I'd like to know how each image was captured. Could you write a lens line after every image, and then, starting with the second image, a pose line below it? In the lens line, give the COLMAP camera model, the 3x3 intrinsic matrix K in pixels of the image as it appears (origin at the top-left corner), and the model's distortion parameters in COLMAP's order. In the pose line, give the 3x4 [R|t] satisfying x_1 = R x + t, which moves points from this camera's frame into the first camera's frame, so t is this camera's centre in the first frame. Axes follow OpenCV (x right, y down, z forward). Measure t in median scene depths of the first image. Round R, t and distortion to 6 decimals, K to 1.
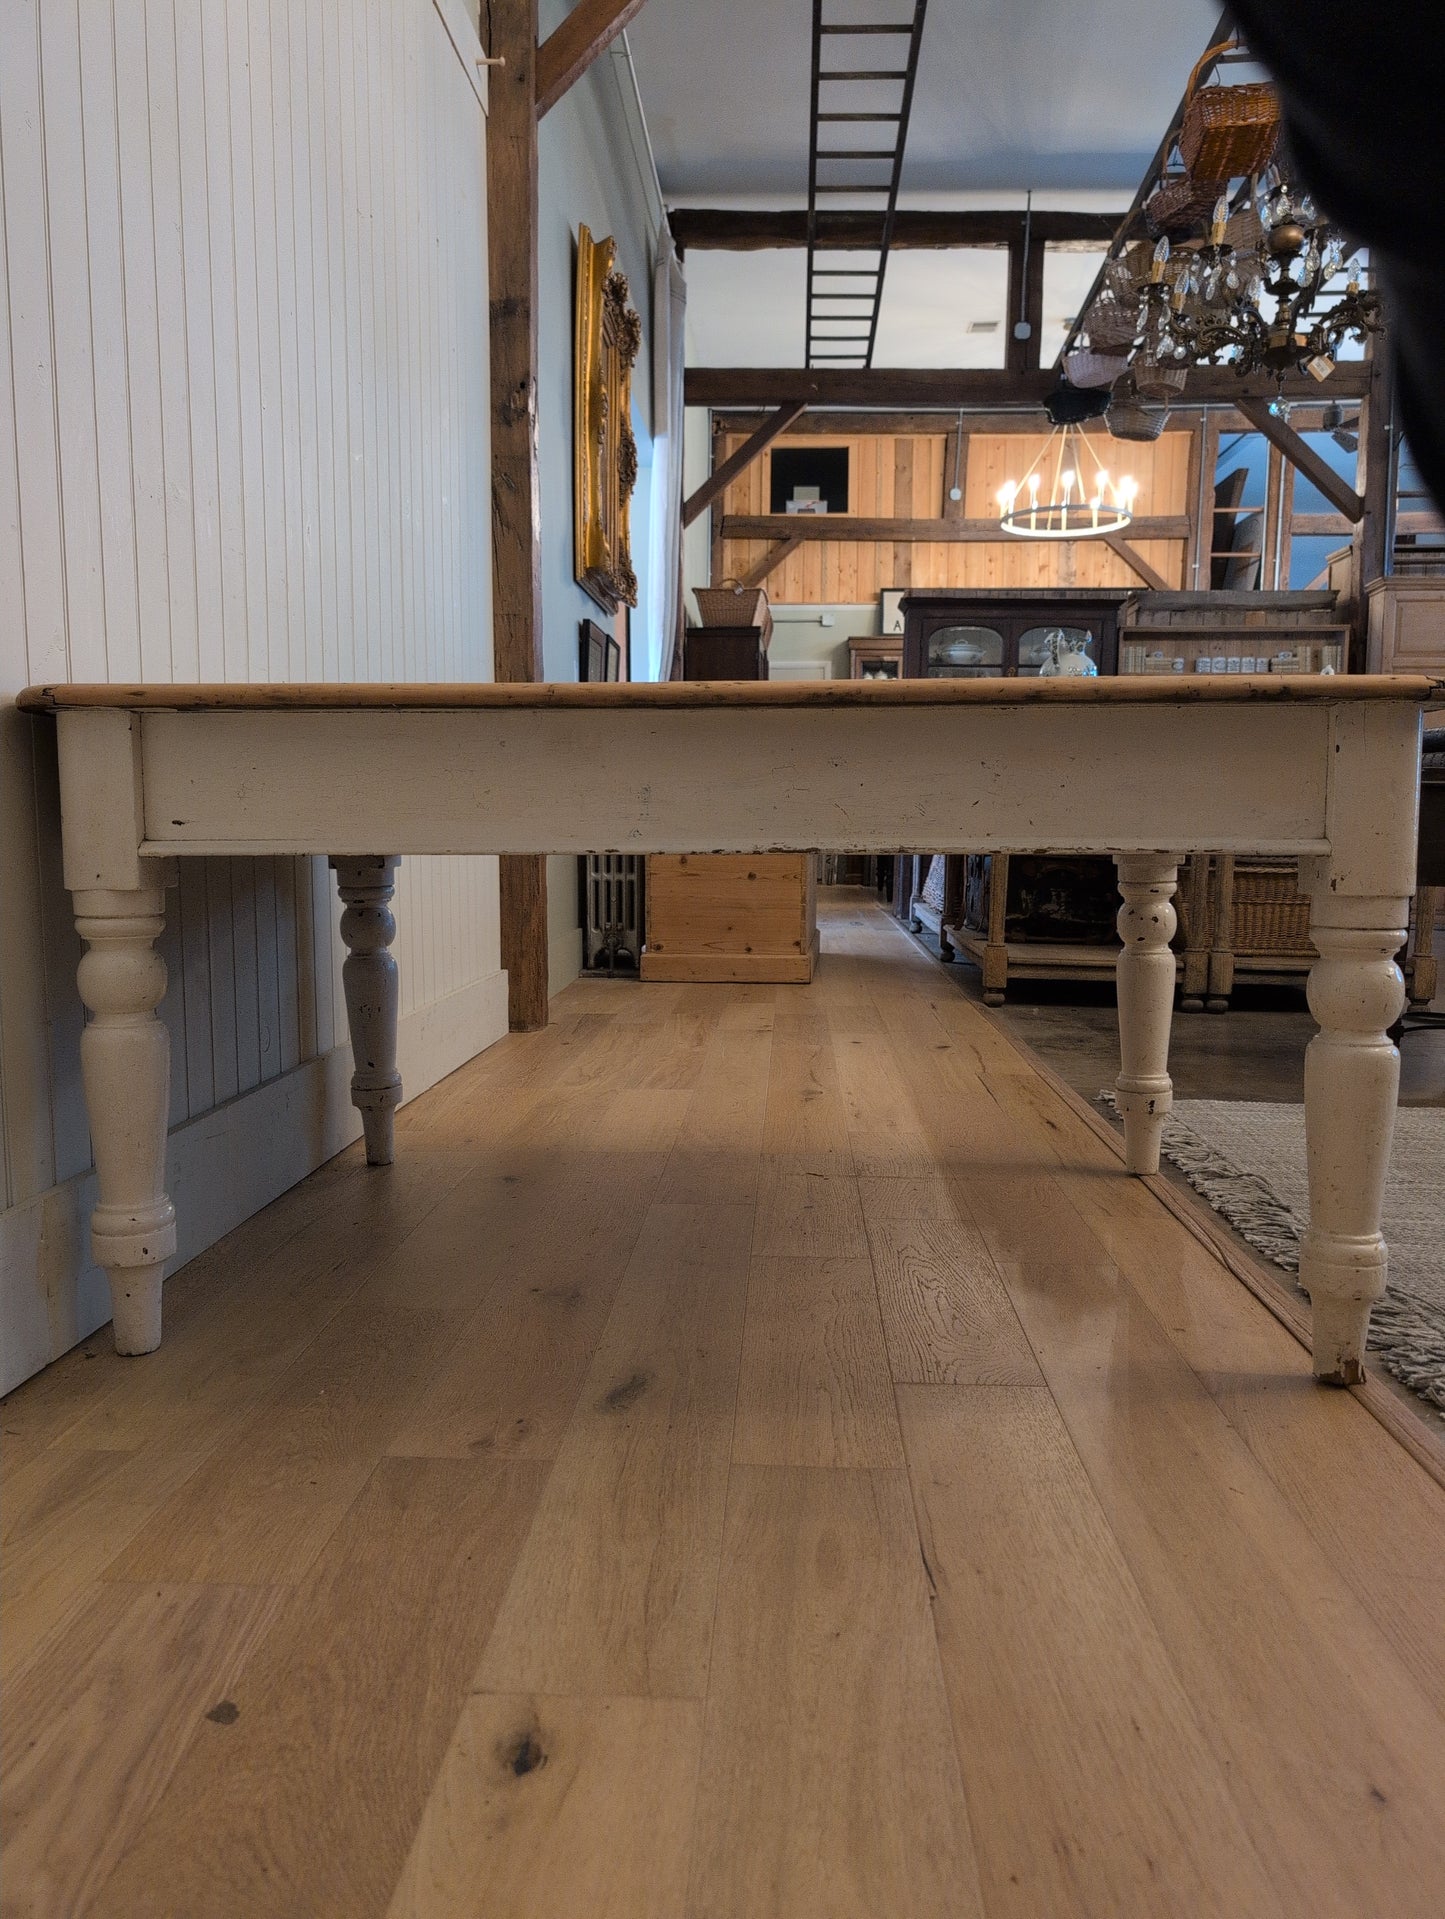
lens RADIAL K [[1386.2, 0, 718.8], [0, 1386.2, 960.3], [0, 0, 1]] dist [0.007290, -0.002520]
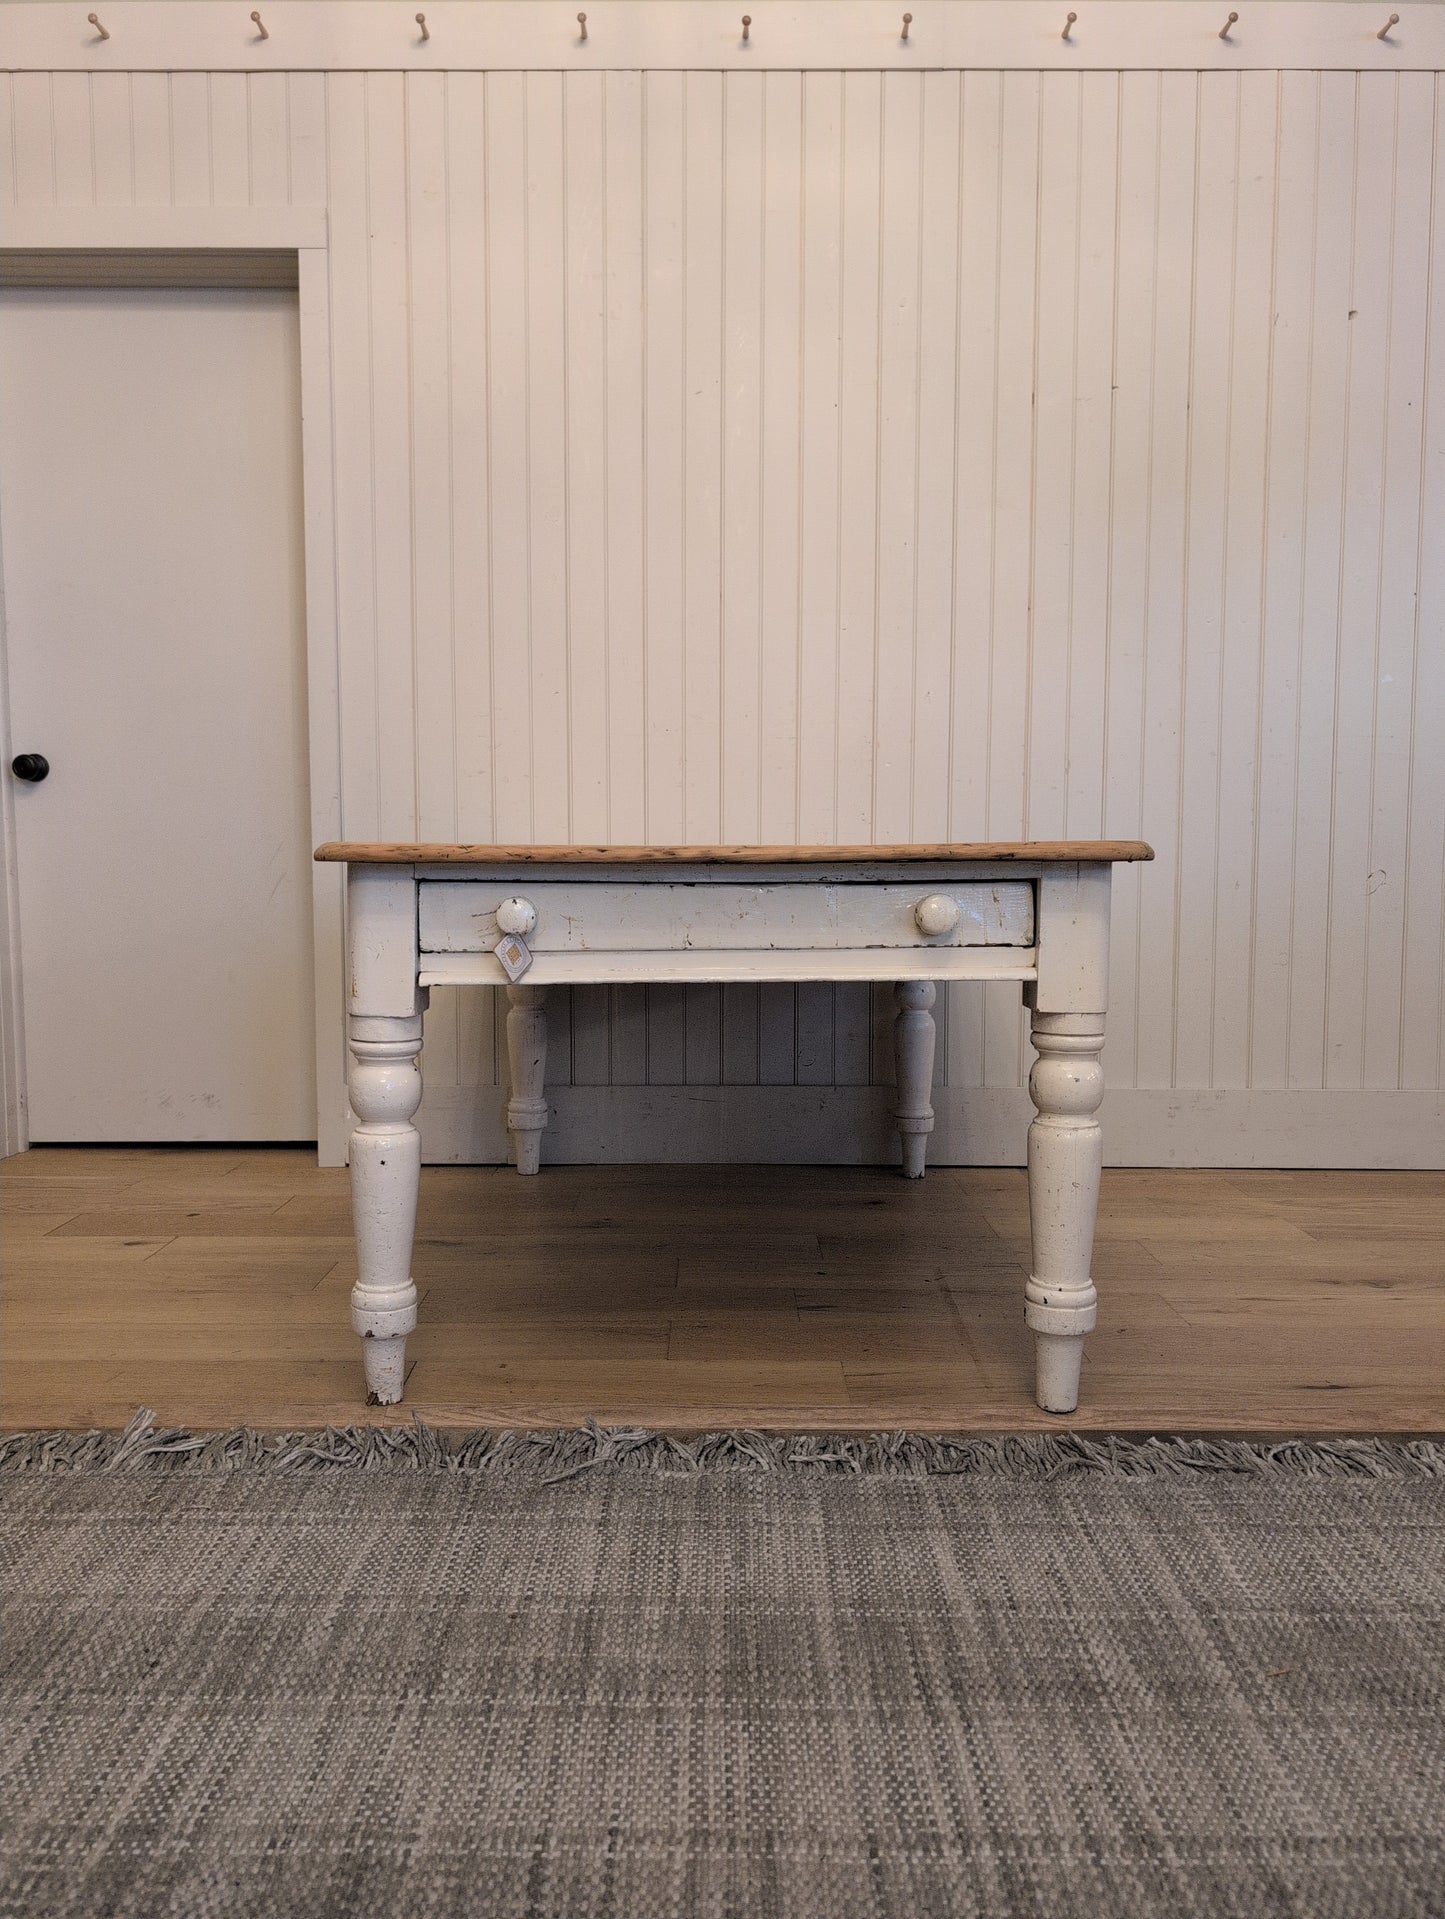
lens RADIAL K [[1386.2, 0, 718.8], [0, 1386.2, 960.3], [0, 0, 1]] dist [0.007290, -0.002520]
pose [[0.056460, 0.073757, -0.995677, 1.062784], [-0.100526, 0.992620, 0.067830, -0.129031], [0.993331, 0.096261, 0.063458, 0.754314]]
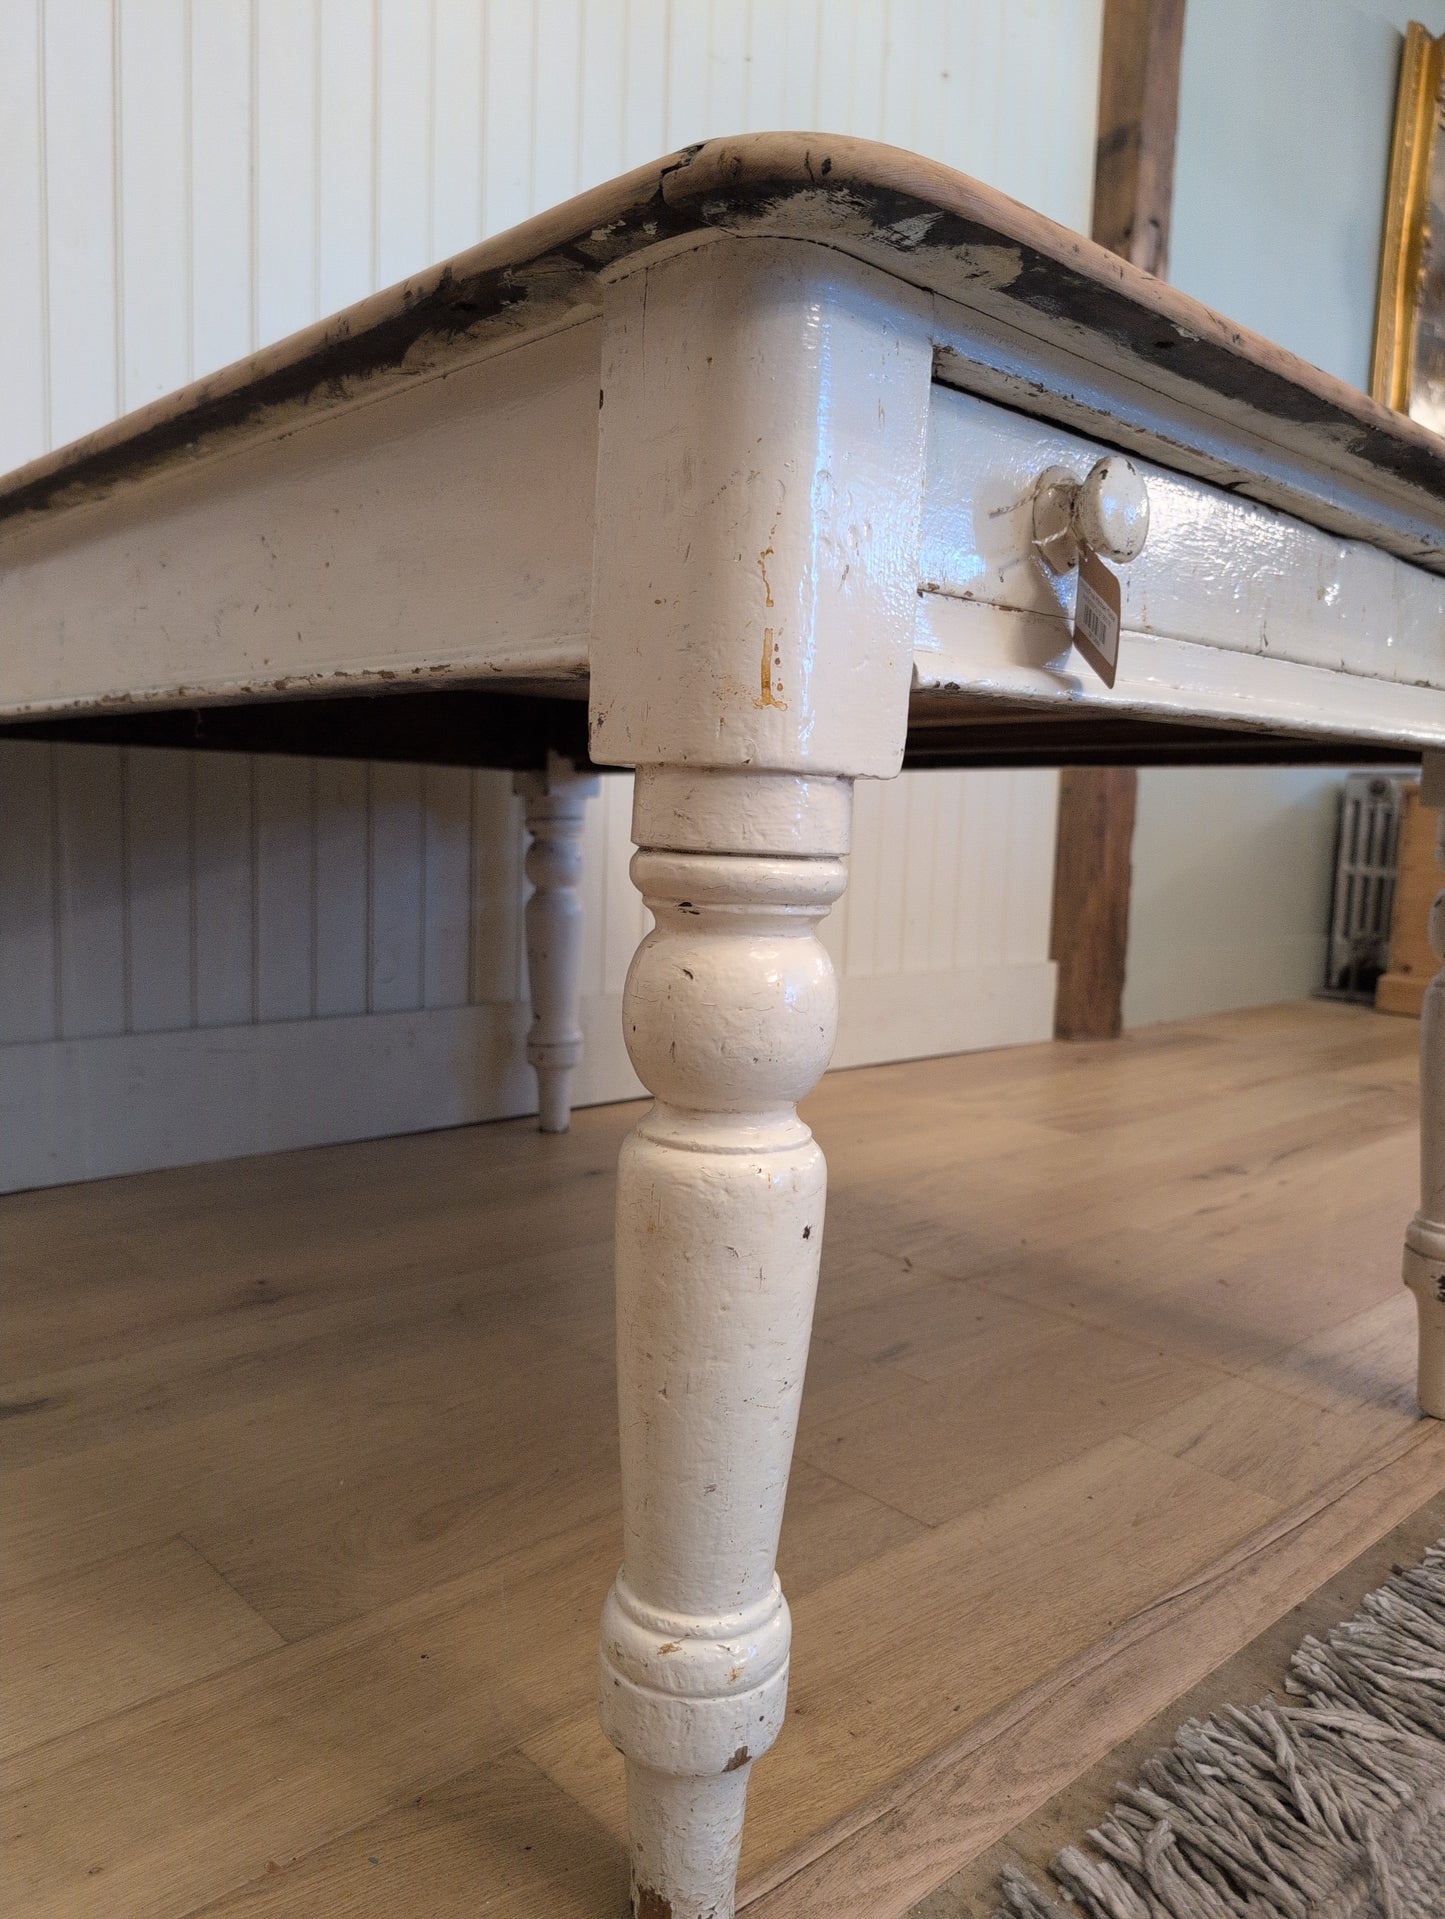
lens RADIAL K [[1400.9, 0, 711.4], [0, 1400.9, 960.9], [0, 0, 1]] dist [-0.003486, 0.005562]
pose [[0.716579, 0.097102, -0.690714, 0.459277], [-0.100933, 0.994275, 0.035065, -0.003952], [0.690165, 0.044589, 0.722277, 0.438467]]
